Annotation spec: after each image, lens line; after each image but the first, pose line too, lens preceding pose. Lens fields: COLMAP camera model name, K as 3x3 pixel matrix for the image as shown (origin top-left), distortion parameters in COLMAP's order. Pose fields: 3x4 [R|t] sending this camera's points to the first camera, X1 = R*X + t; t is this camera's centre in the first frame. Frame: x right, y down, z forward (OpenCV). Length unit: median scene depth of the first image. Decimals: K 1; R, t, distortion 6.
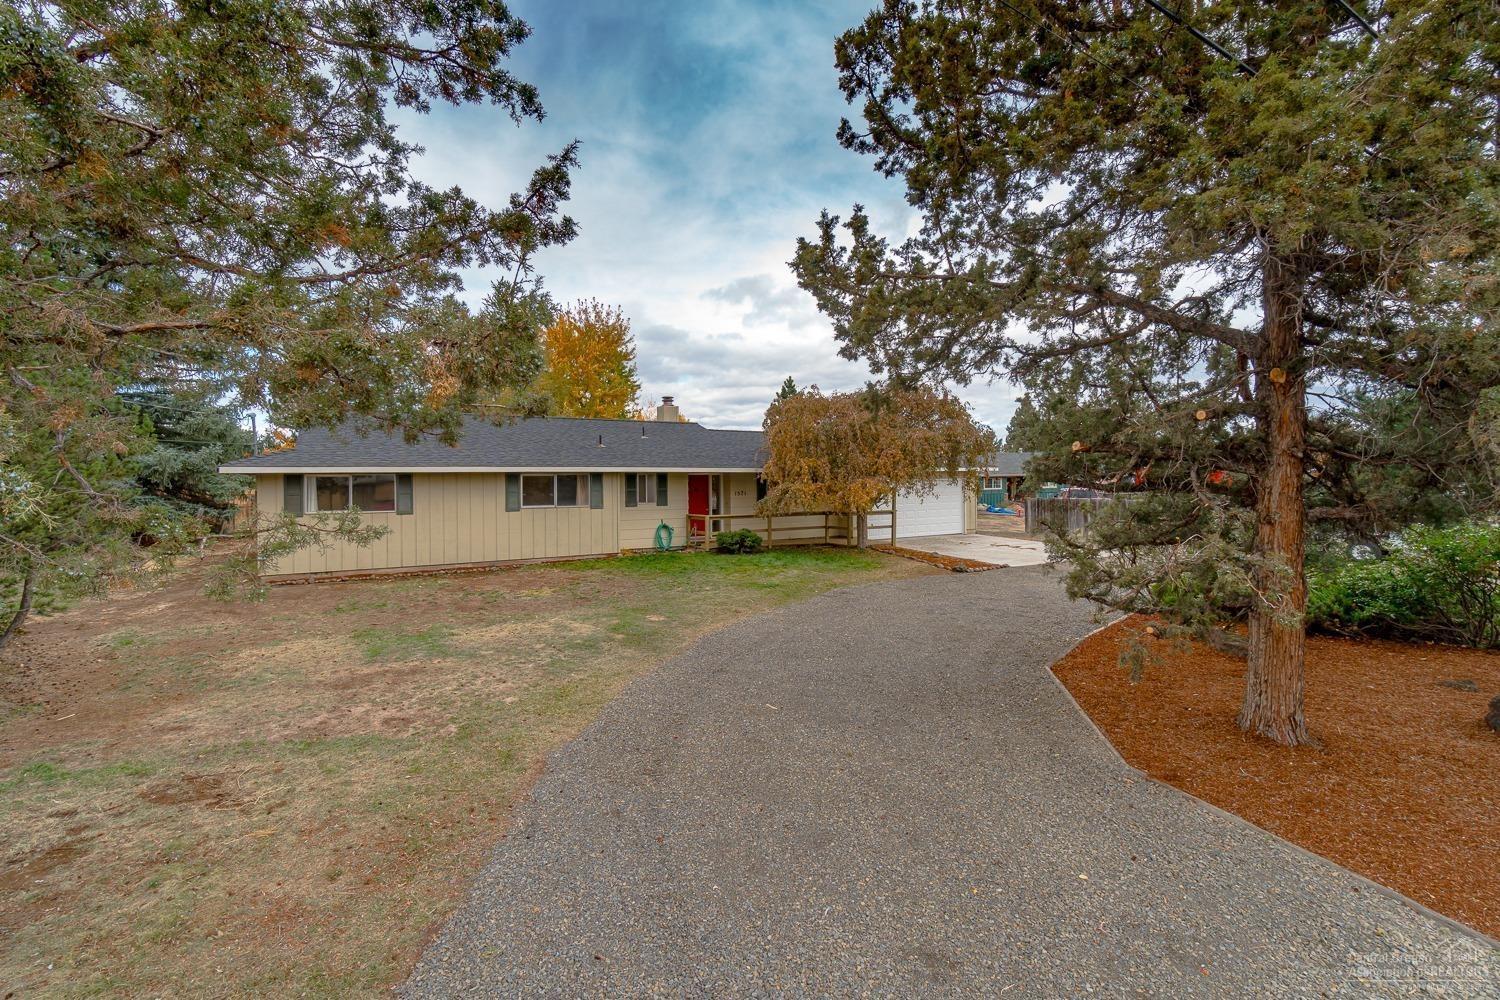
lens RADIAL K [[650.5, 0, 750.0], [0, 650.5, 500.0], [0, 0, 1]] dist [-0.000801, 0.000130]
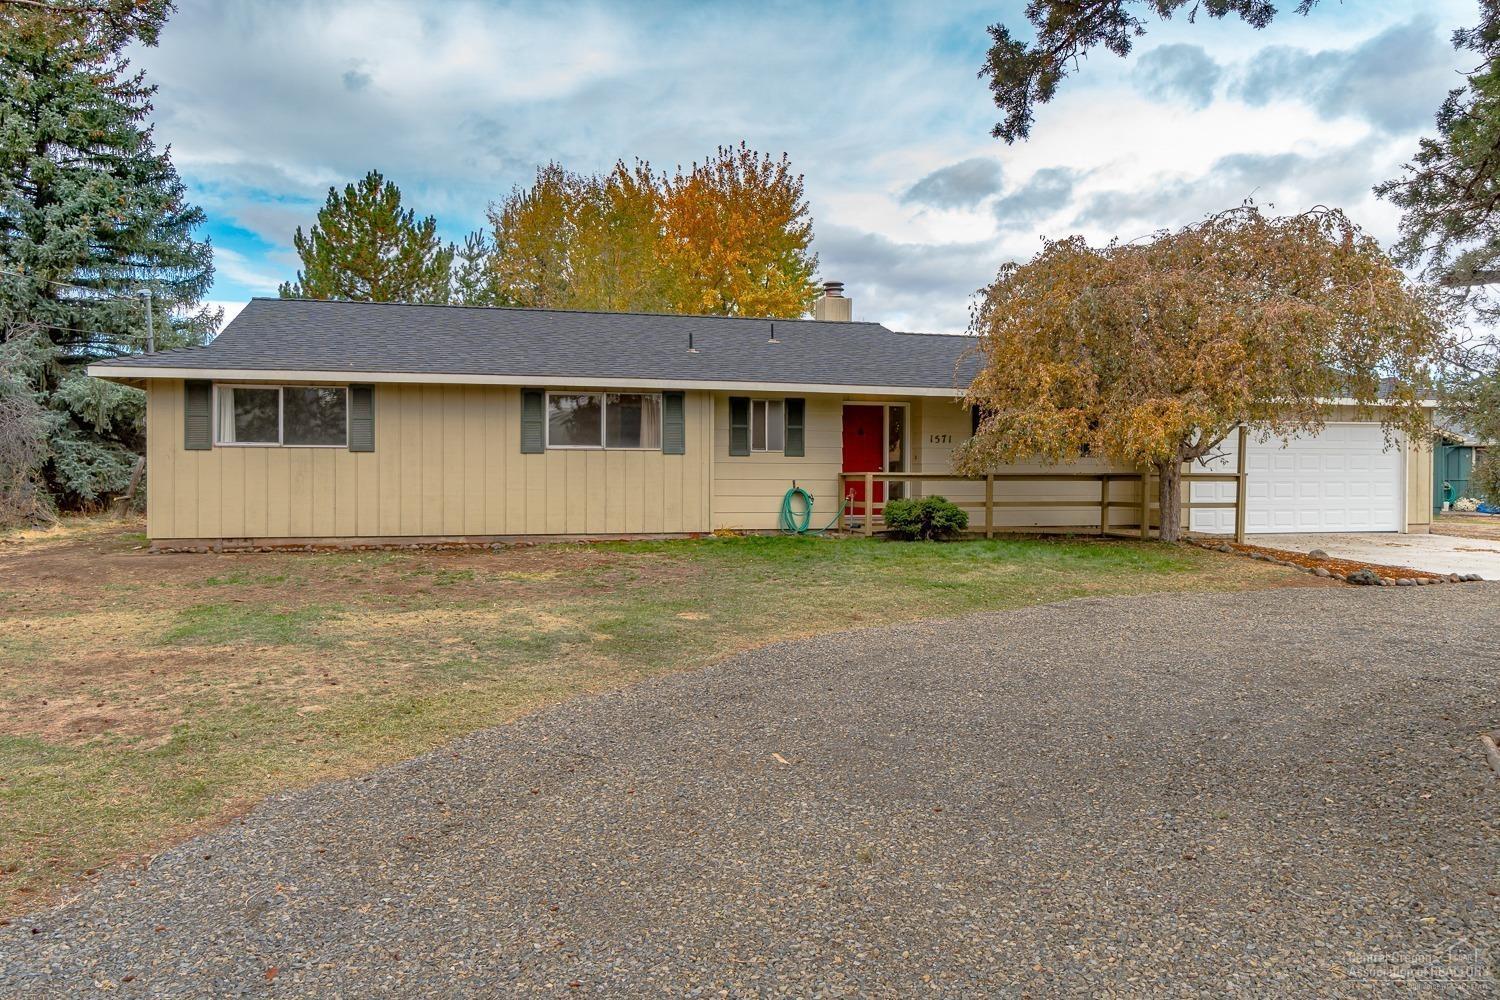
lens RADIAL K [[1074.6, 0, 751.8], [0, 1074.6, 465.8], [0, 0, 1]] dist [0.000777, -0.001379]
pose [[0.966830, 0.014775, -0.254991, 0.073934], [-0.022271, 0.999400, -0.026535, 0.047159], [0.254446, 0.031334, 0.966579, 0.090847]]
